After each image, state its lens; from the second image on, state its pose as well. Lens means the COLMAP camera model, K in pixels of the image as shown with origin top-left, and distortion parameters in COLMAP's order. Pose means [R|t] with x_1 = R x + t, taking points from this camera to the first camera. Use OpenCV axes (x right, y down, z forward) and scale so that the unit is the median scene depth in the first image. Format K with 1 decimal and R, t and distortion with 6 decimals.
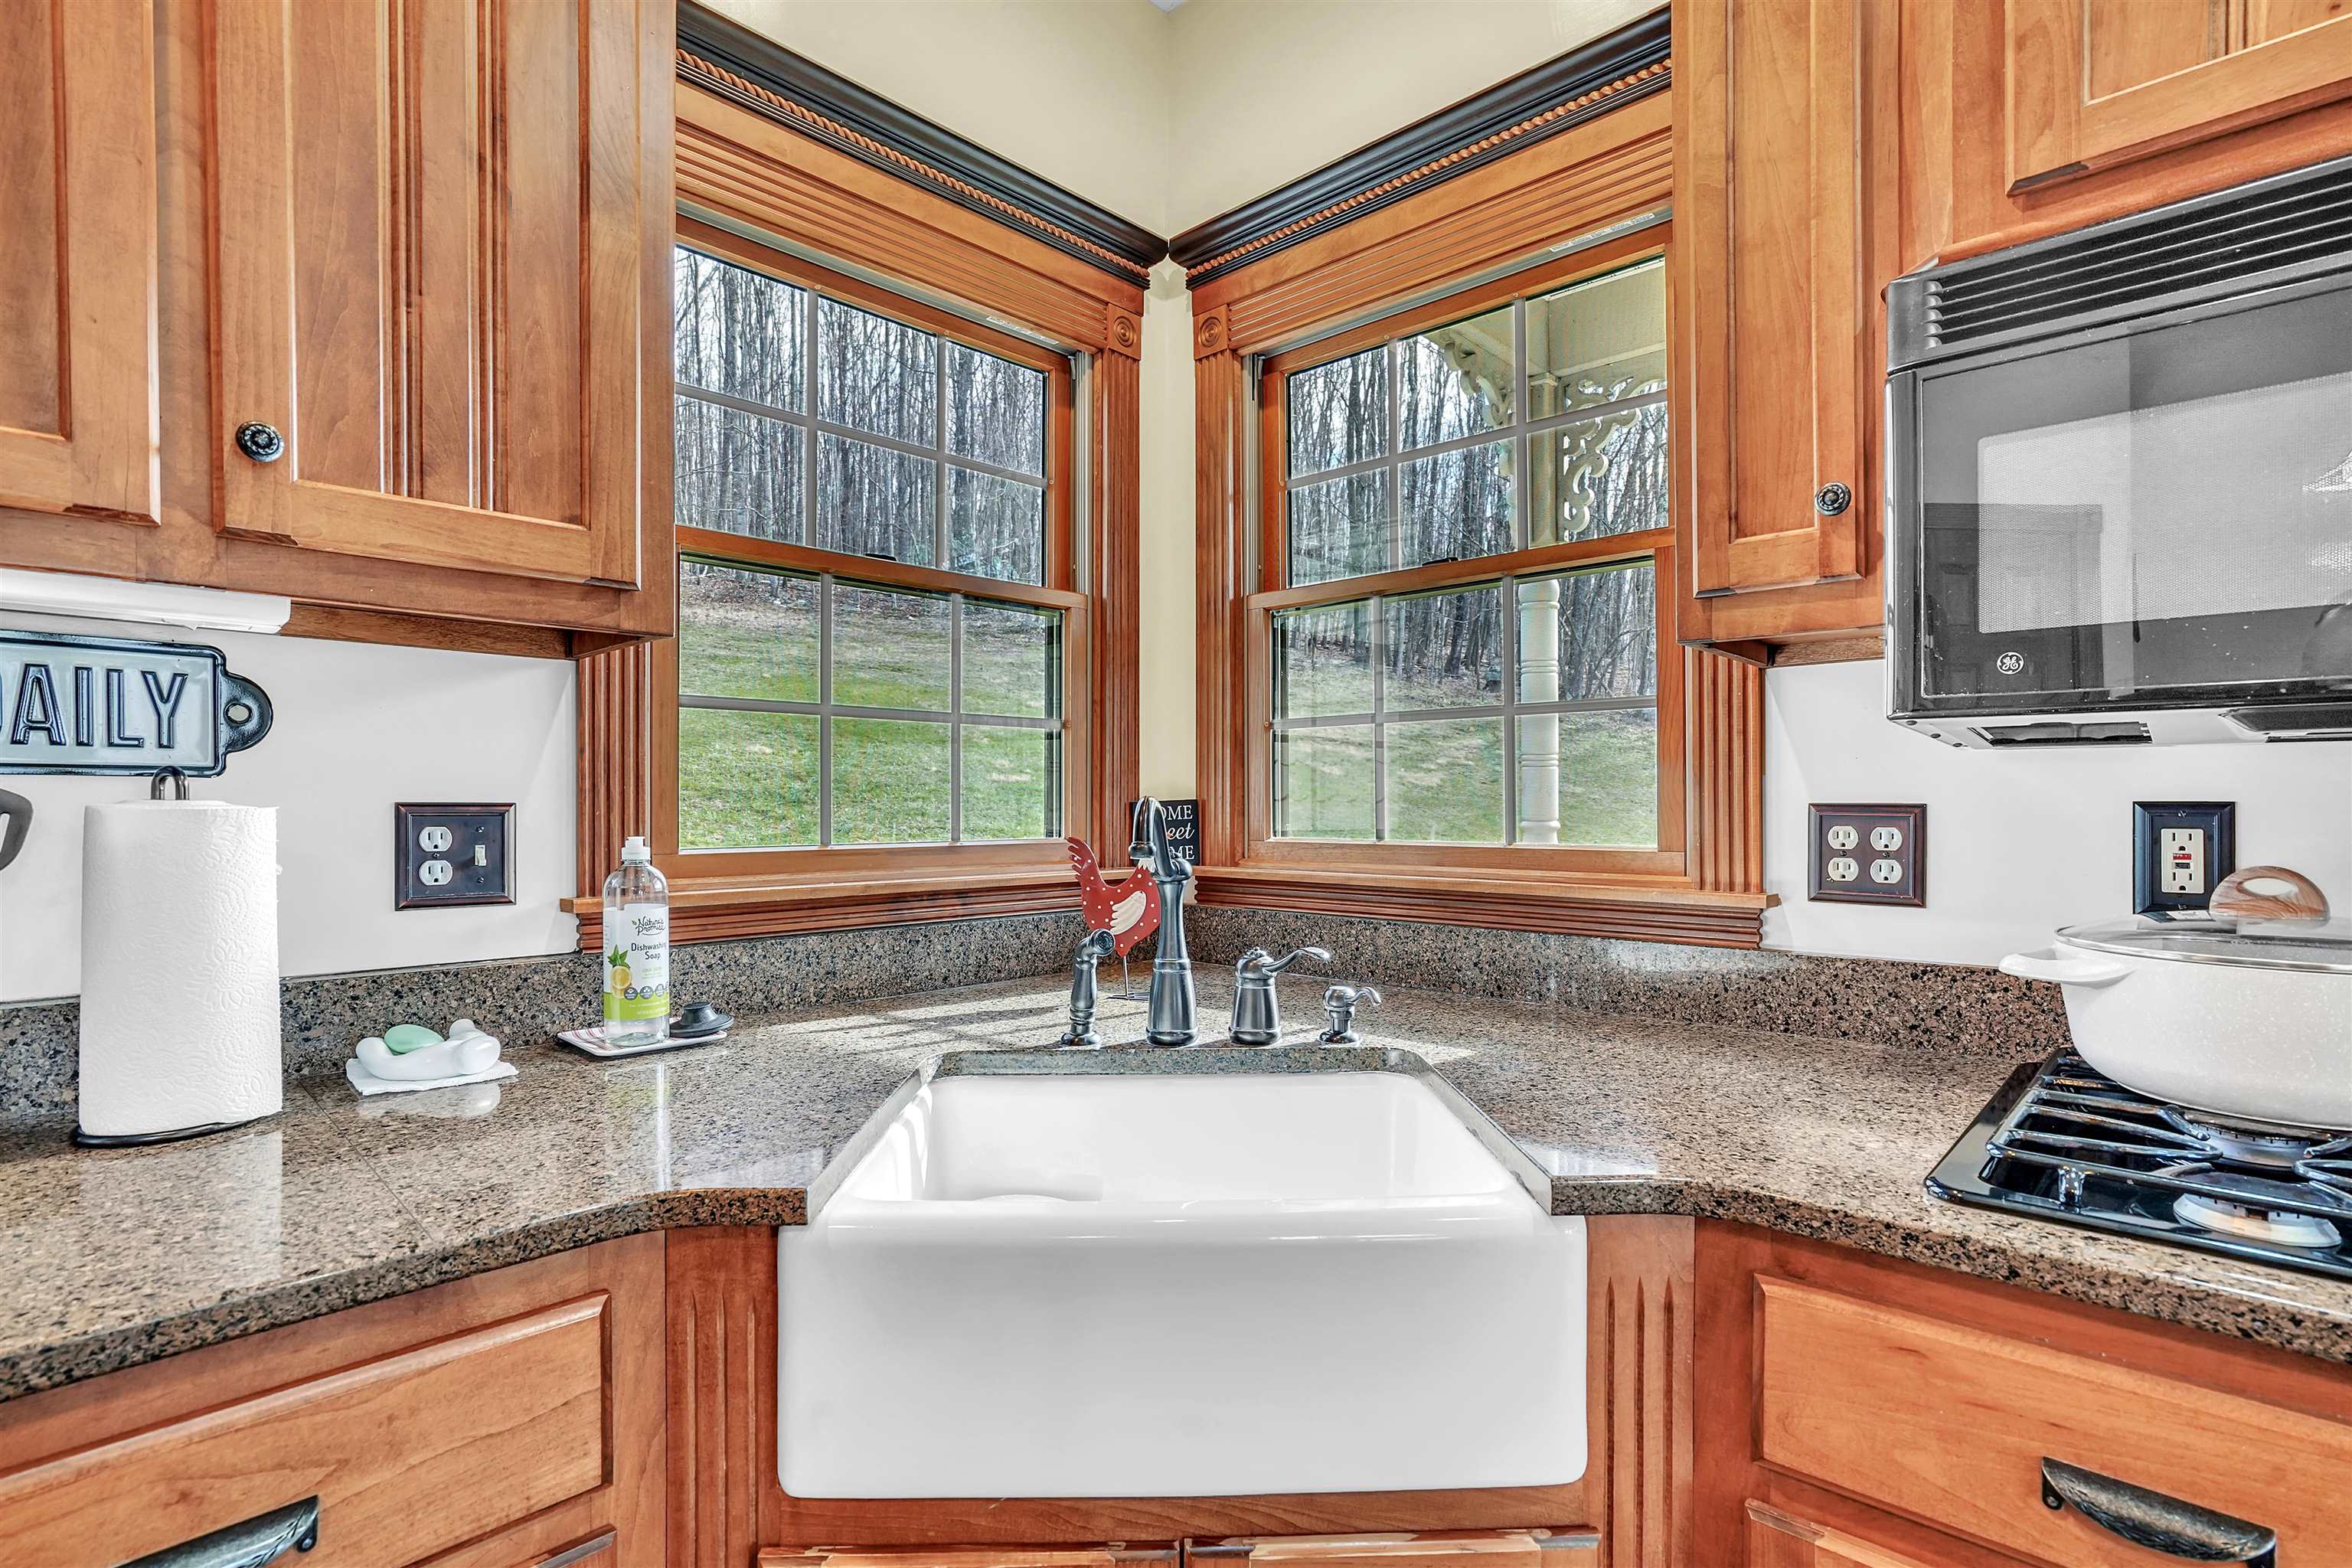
lens RADIAL K [[1108.8, 0, 1169.3], [0, 1108.8, 819.2], [0, 0, 1]] dist [-0.049707, 0.022256]
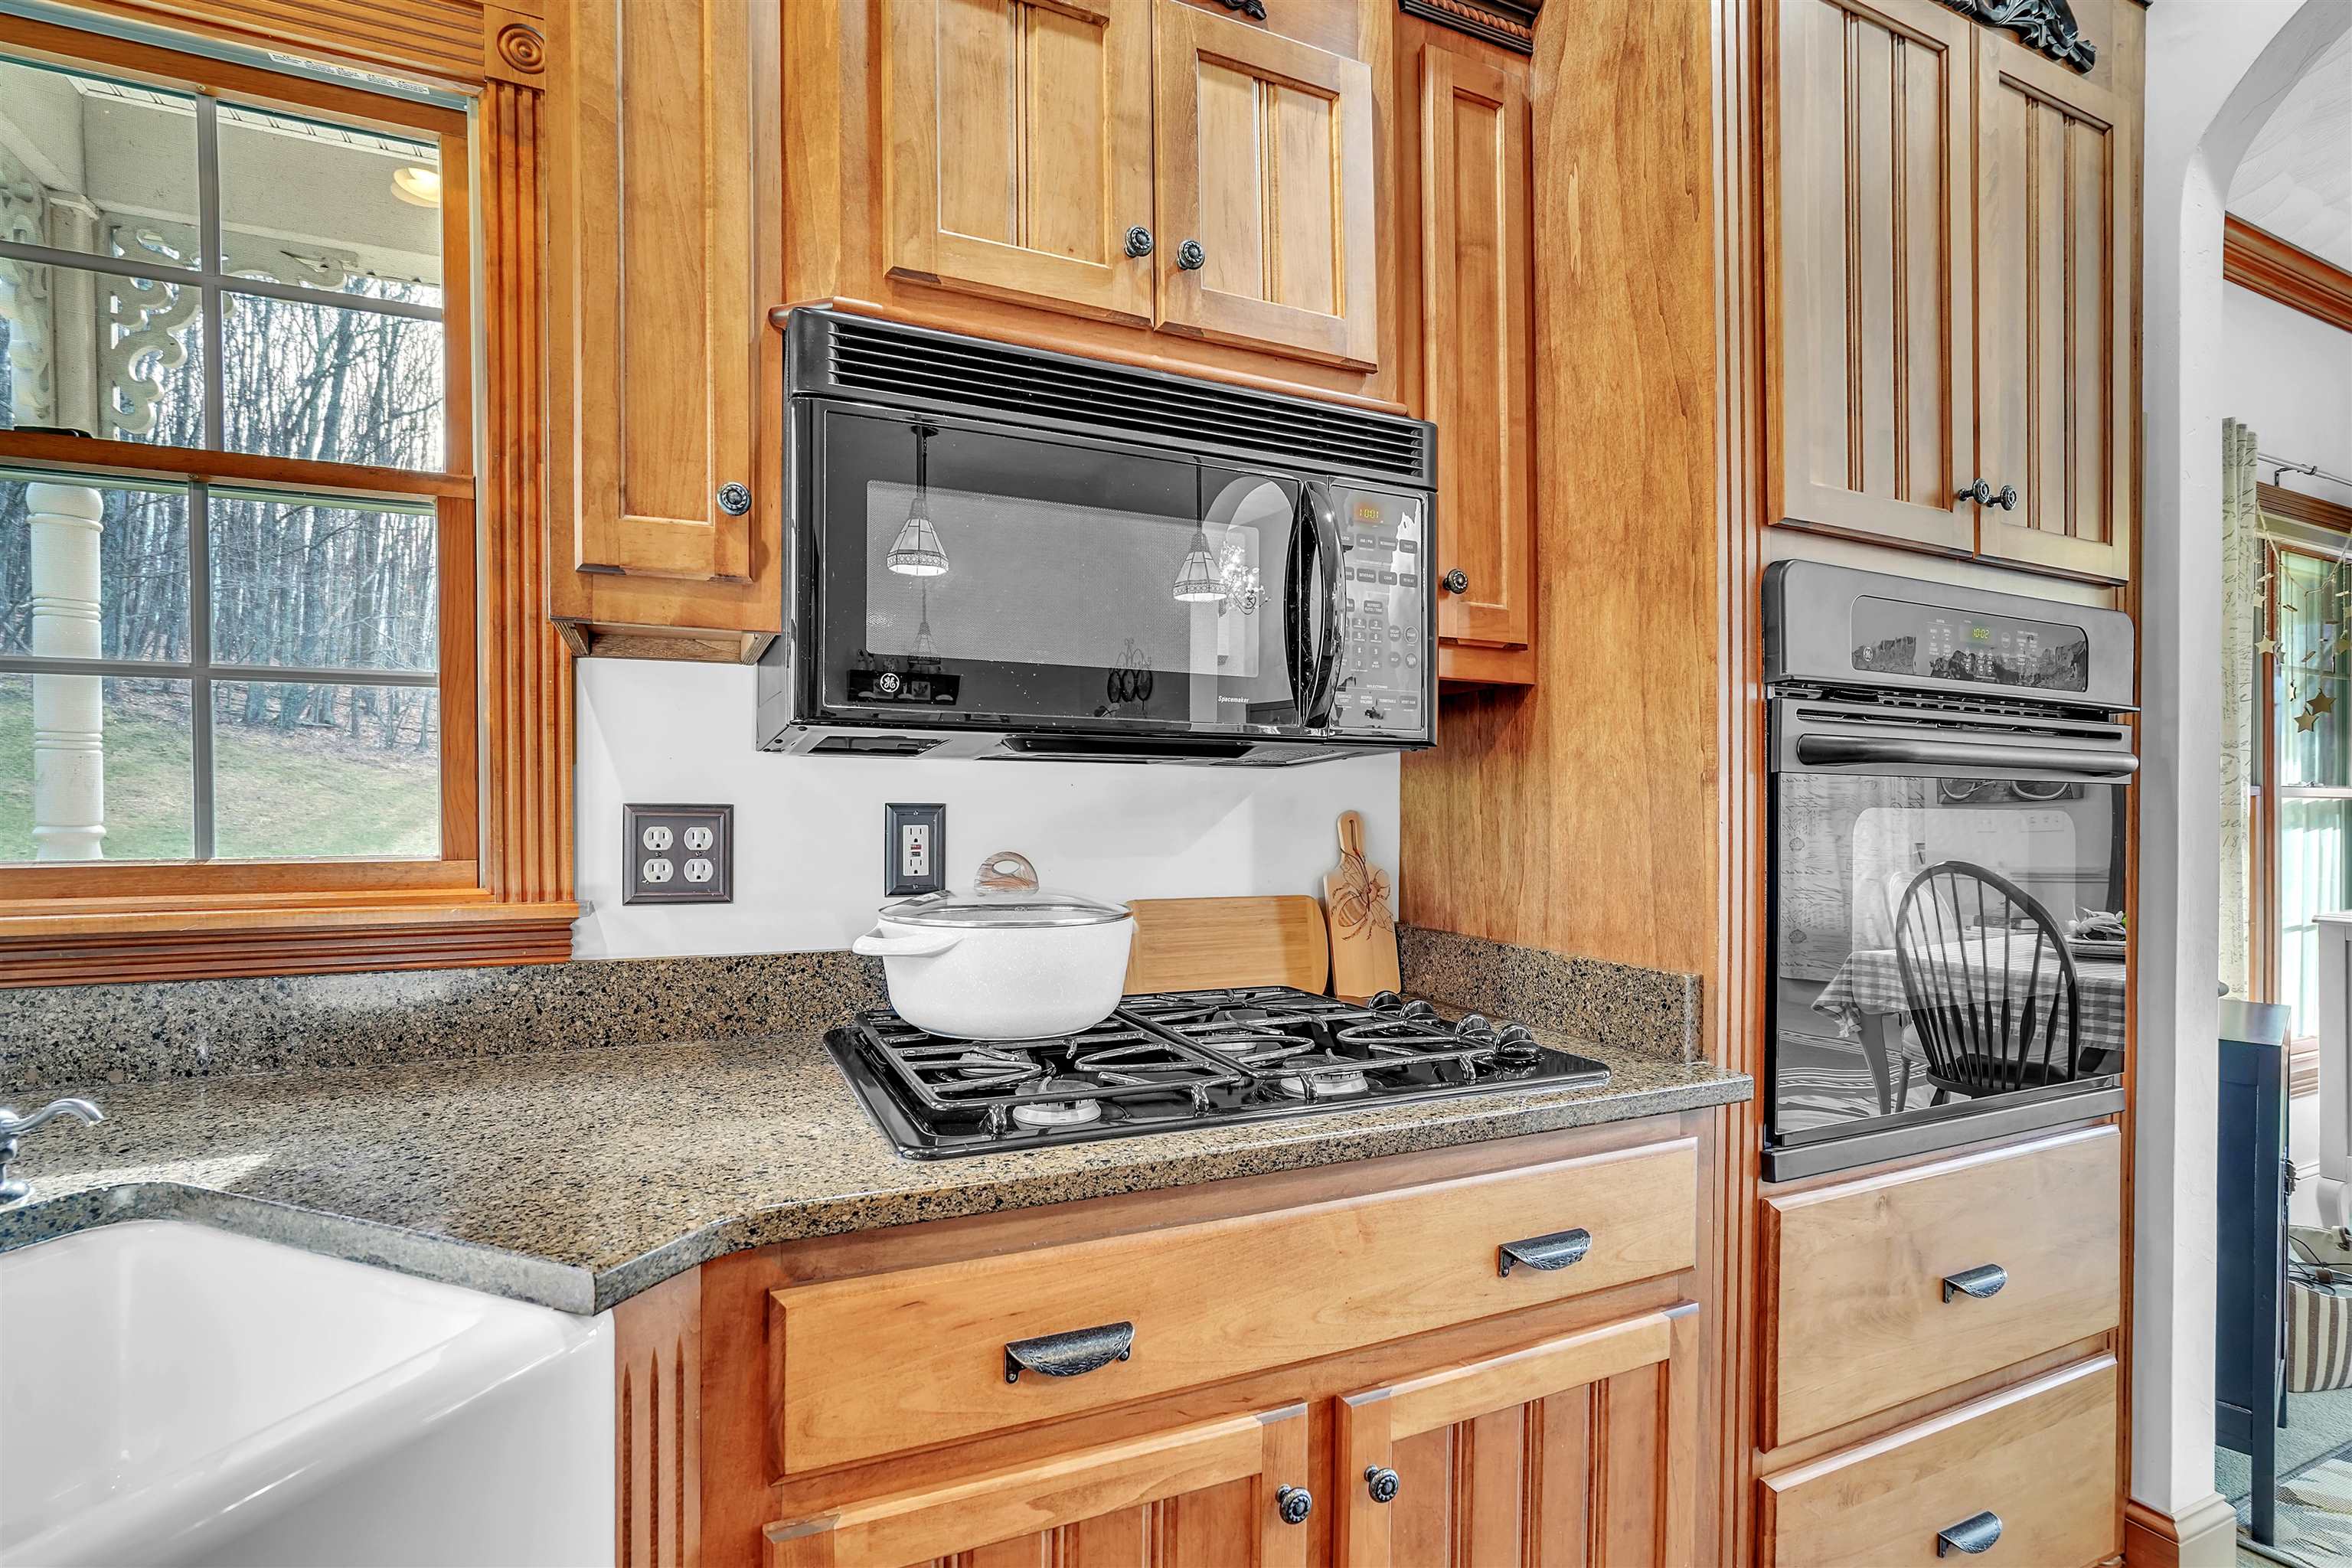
lens RADIAL K [[1137.8, 0, 1175.6], [0, 1137.8, 826.4], [0, 0, 1]] dist [-0.056126, 0.028604]
pose [[0.374626, -0.014025, 0.927070, -0.184369], [0.007839, 0.999898, 0.011959, -0.003165], [-0.927143, 0.002787, 0.374698, 0.224869]]
